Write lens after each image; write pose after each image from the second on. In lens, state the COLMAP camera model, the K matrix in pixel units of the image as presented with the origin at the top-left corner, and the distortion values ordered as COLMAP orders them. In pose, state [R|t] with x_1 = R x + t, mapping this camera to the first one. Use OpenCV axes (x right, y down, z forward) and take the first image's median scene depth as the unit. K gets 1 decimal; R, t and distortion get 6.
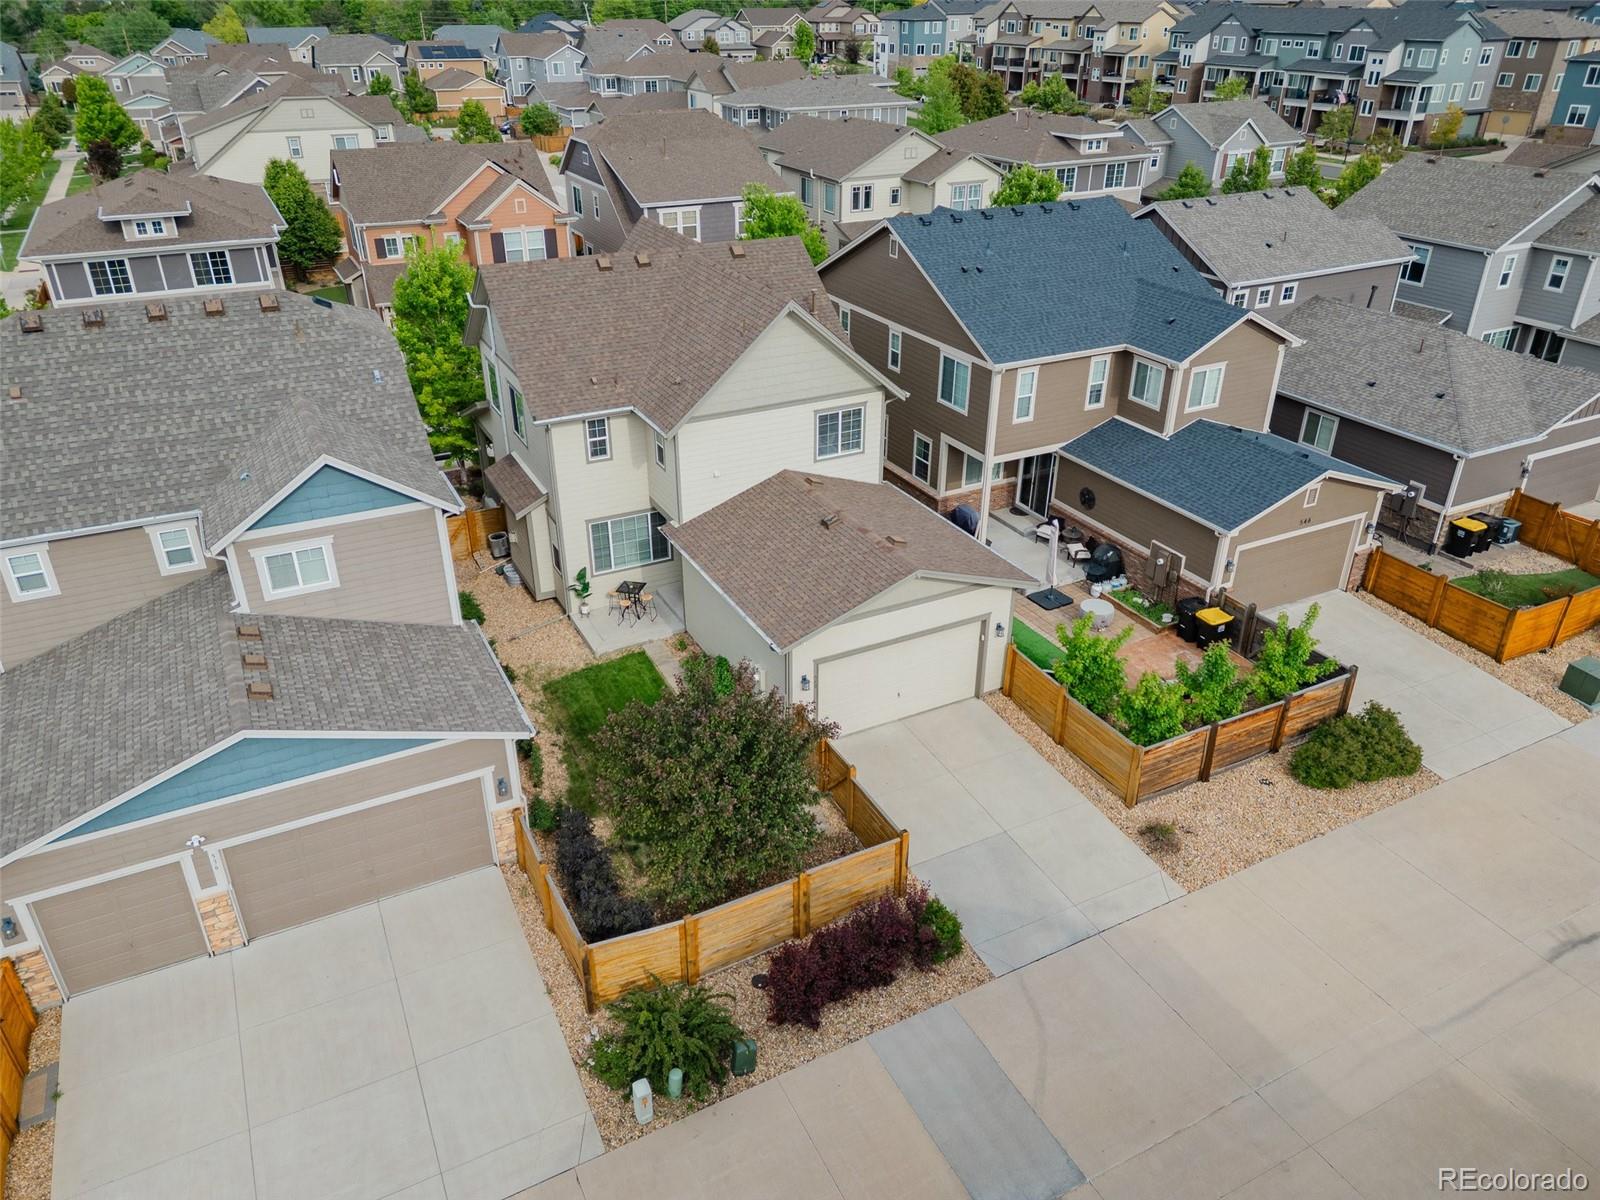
lens RADIAL K [[1123.9, 0, 800.0], [0, 1123.9, 600.0], [0, 0, 1]] dist [0.068542, -0.073624]
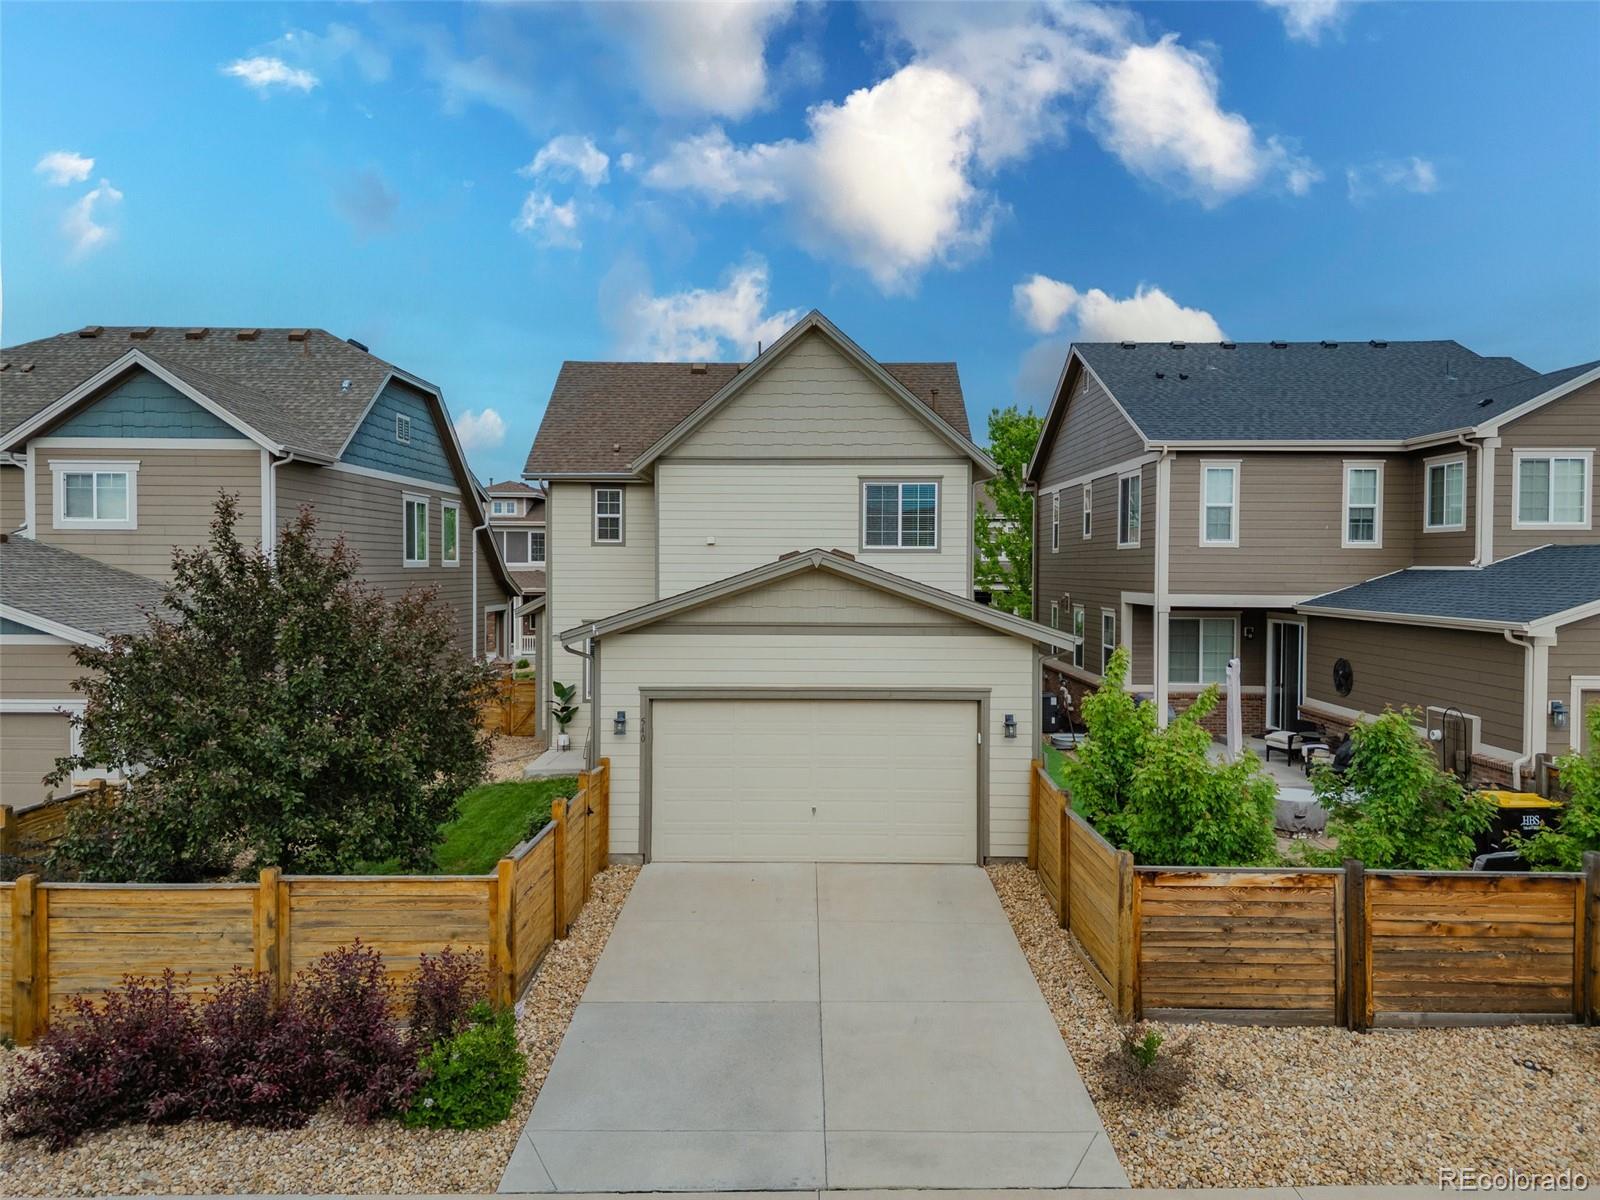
lens RADIAL K [[1123.9, 0, 800.0], [0, 1123.9, 600.0], [0, 0, 1]] dist [0.068542, -0.073624]
pose [[0.884165, 0.014176, -0.466959, 0.313125], [-0.222844, 0.891294, -0.394886, 0.194711], [0.410600, 0.453204, 0.791211, 0.435064]]
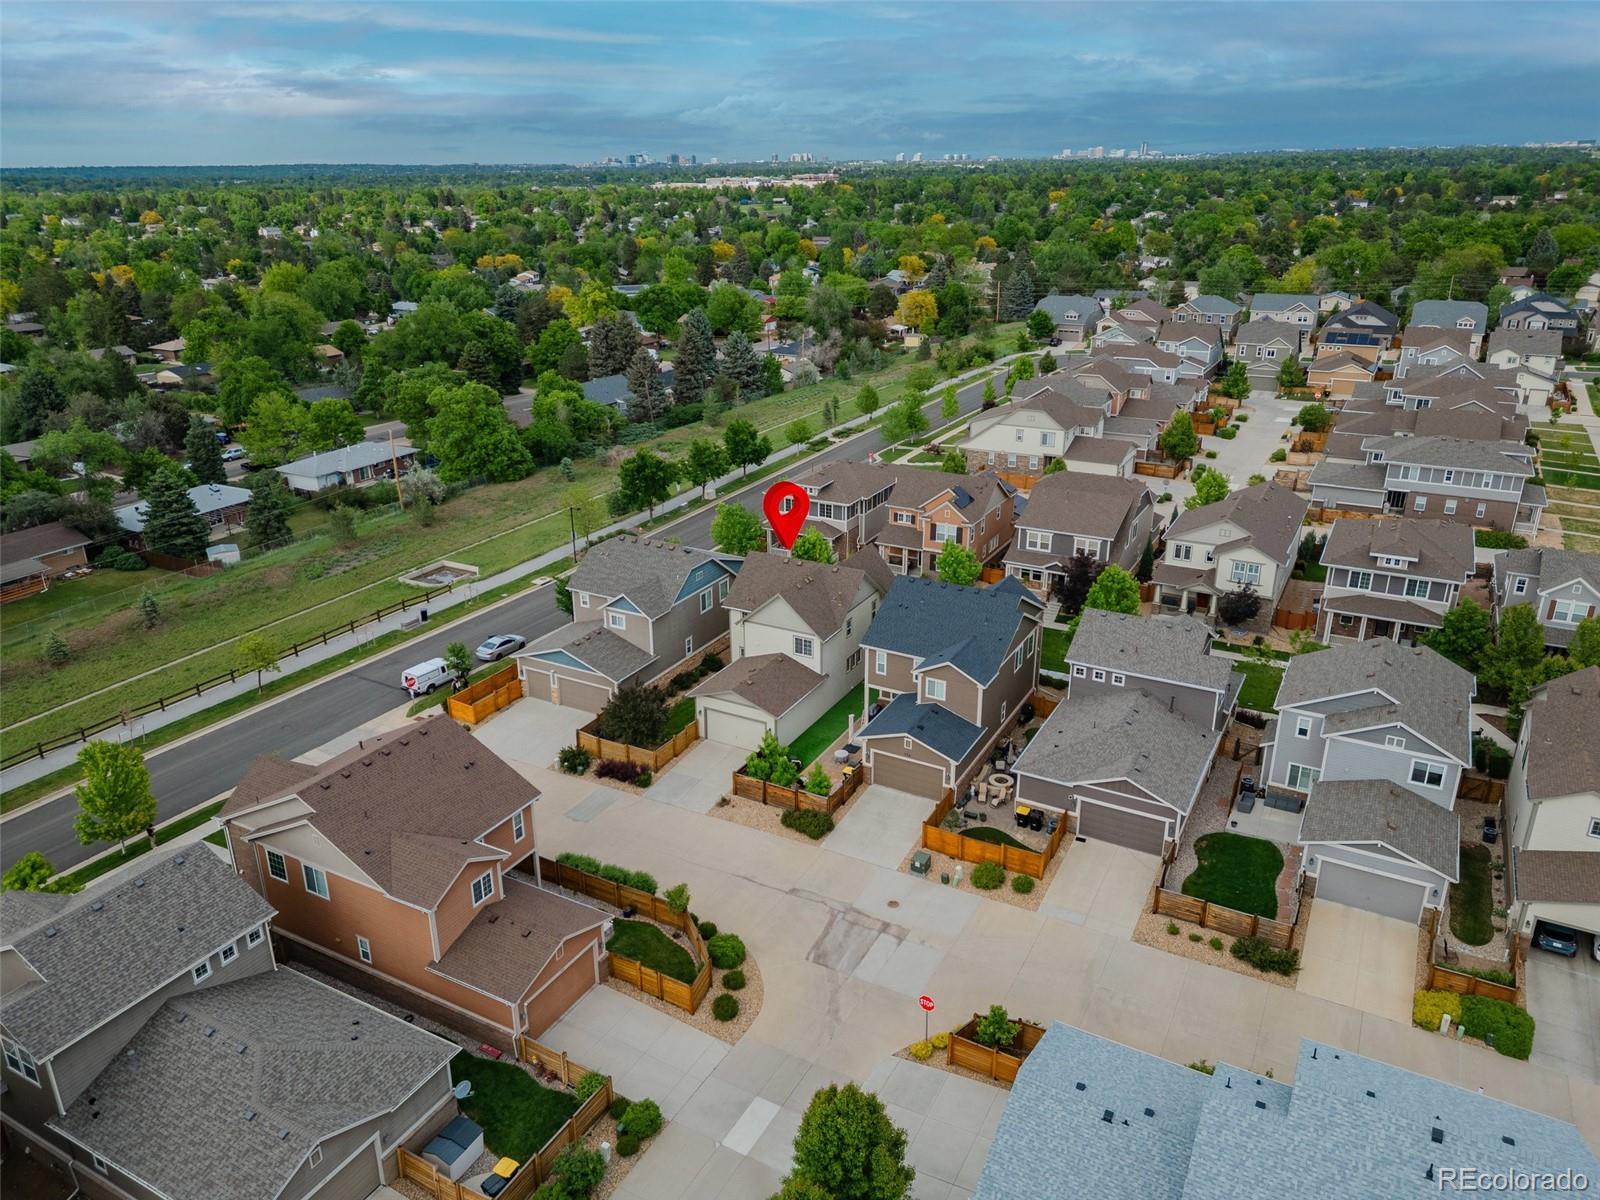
lens RADIAL K [[1123.9, 0, 800.0], [0, 1123.9, 600.0], [0, 0, 1]] dist [0.068542, -0.073624]
pose [[0.555770, 0.296355, -0.776719, 1.954574], [-0.388424, 0.918619, 0.072565, -0.425777], [0.735014, 0.261367, 0.625653, -0.605631]]
